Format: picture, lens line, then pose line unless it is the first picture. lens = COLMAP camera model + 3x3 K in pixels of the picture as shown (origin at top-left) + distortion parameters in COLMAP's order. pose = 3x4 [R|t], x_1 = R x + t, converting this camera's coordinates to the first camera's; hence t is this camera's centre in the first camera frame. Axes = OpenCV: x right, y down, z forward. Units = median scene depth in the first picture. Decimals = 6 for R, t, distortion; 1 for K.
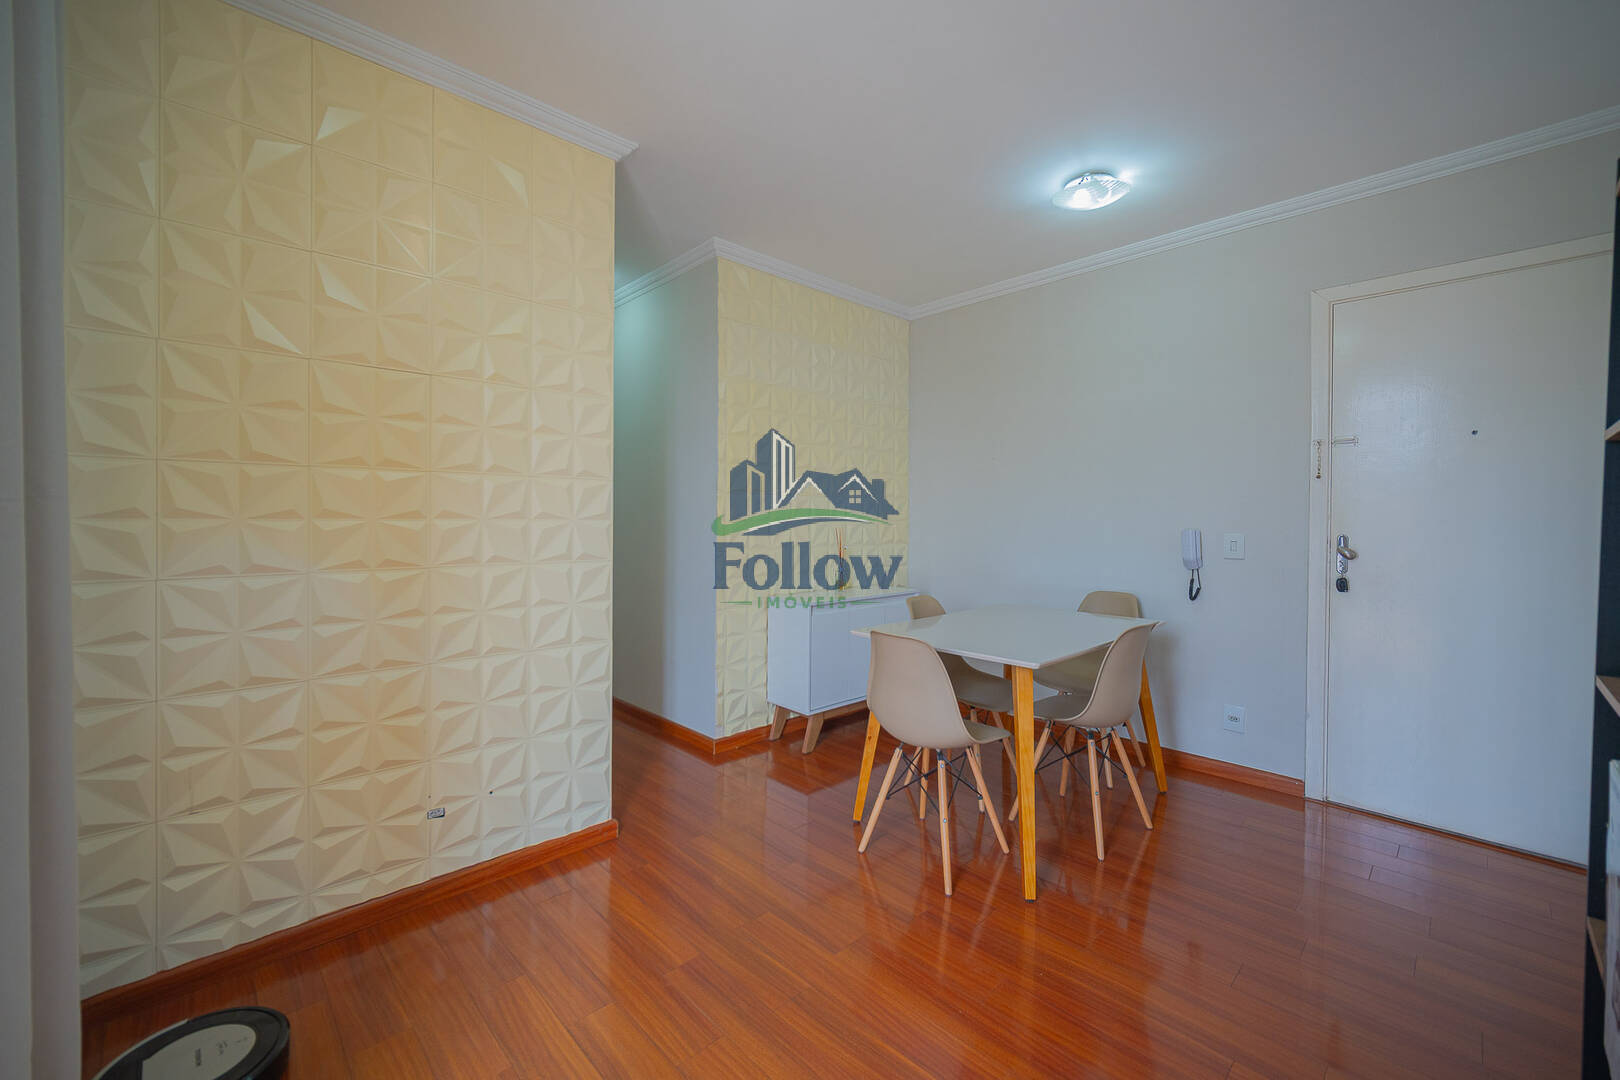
lens RADIAL K [[662.7, 0, 807.5], [0, 662.7, 524.8], [0, 0, 1]] dist [-0.000298, 0.002538]
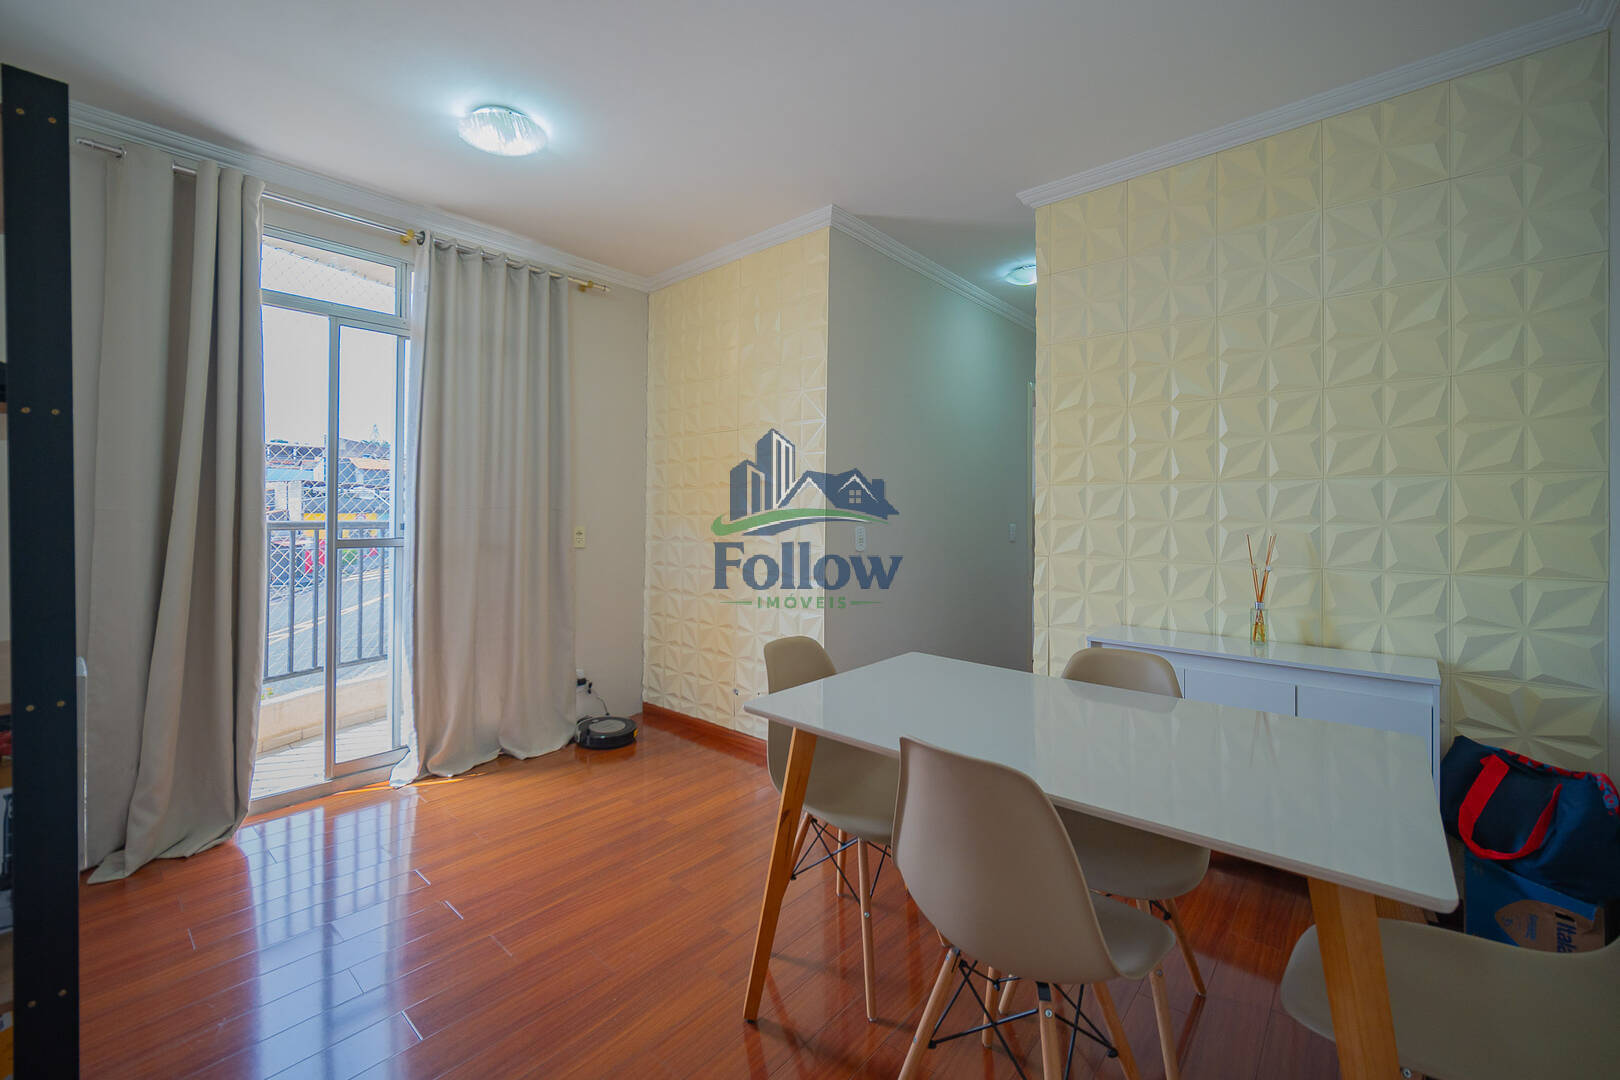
lens RADIAL K [[662.7, 0, 771.1], [0, 662.7, 506.6], [0, 0, 1]] dist [-0.000298, 0.002538]
pose [[0.066679, -0.019818, -0.997578, 1.235221], [-0.003459, 0.999792, -0.020093, 0.012796], [0.997768, 0.004790, 0.066597, 1.099221]]
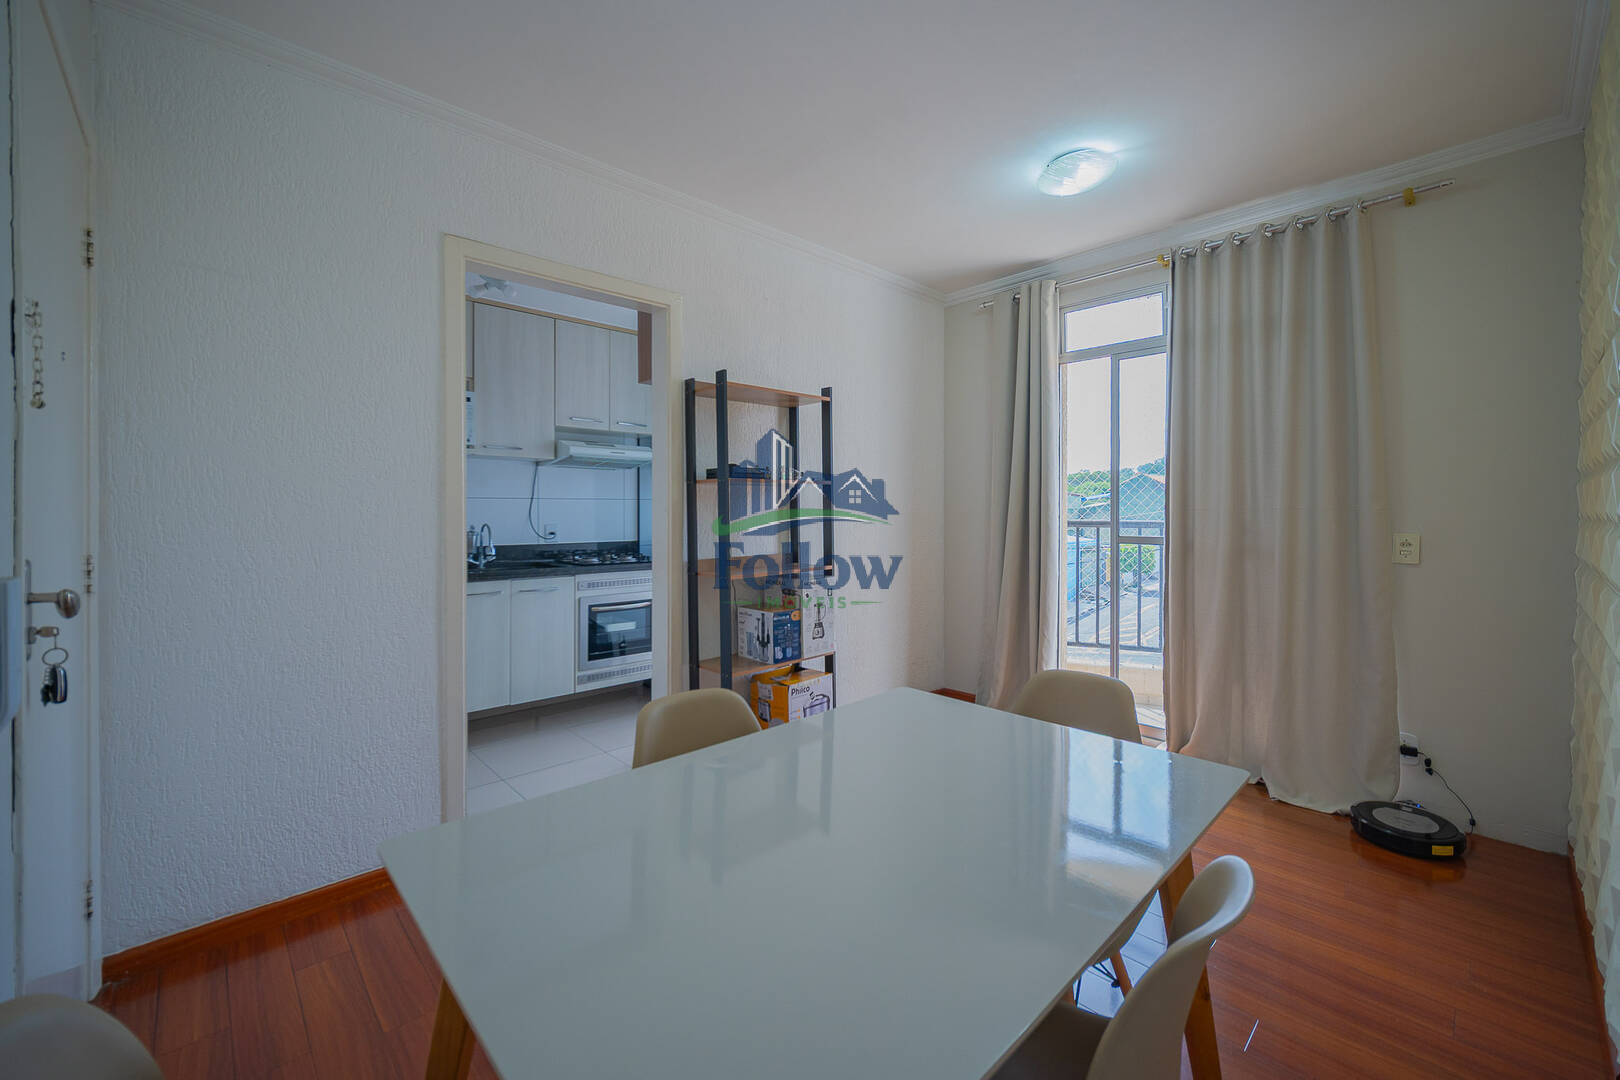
lens RADIAL K [[662.7, 0, 805.9], [0, 662.7, 504.5], [0, 0, 1]] dist [-0.000298, 0.002538]
pose [[-0.999940, -0.001498, 0.010885, 0.499377], [-0.001445, 0.999987, 0.004946, -0.035067], [-0.010892, 0.004930, -0.999929, 2.096826]]
